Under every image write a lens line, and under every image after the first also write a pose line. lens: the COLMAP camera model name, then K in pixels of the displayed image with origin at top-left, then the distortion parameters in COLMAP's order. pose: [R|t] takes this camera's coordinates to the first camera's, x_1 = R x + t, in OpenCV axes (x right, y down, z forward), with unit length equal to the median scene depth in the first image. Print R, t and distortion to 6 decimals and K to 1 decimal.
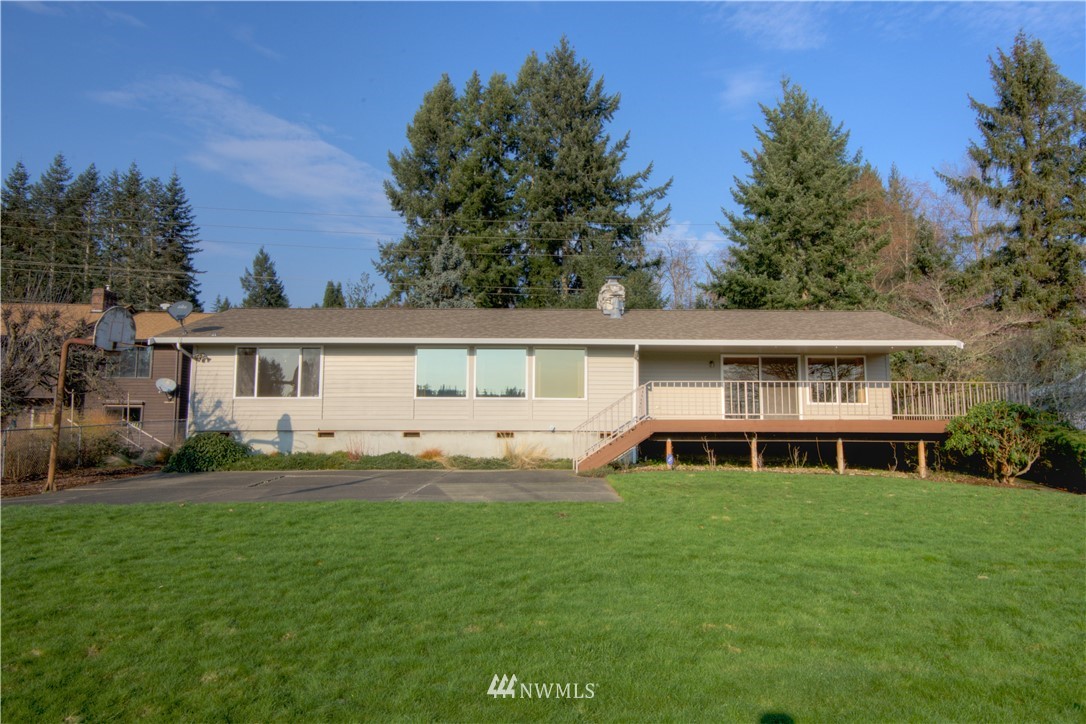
lens RADIAL K [[732.8, 0, 543.0], [0, 732.8, 362.0], [0, 0, 1]] dist [0.052616, -0.059984]
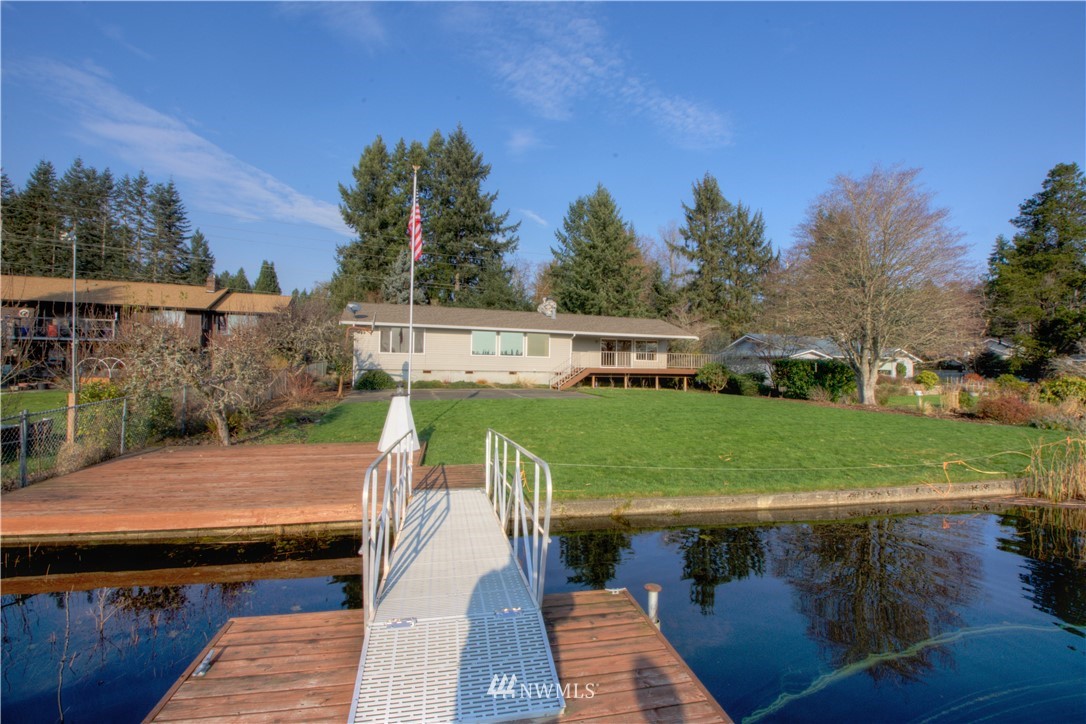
lens RADIAL K [[482.1, 0, 548.8], [0, 482.1, 364.5], [0, 0, 1]] dist [0.010376, -0.019132]
pose [[0.951869, 0.016034, 0.306087, -0.148581], [-0.041469, 0.996186, 0.076777, -0.014944], [-0.303688, -0.085774, 0.948903, -0.142980]]
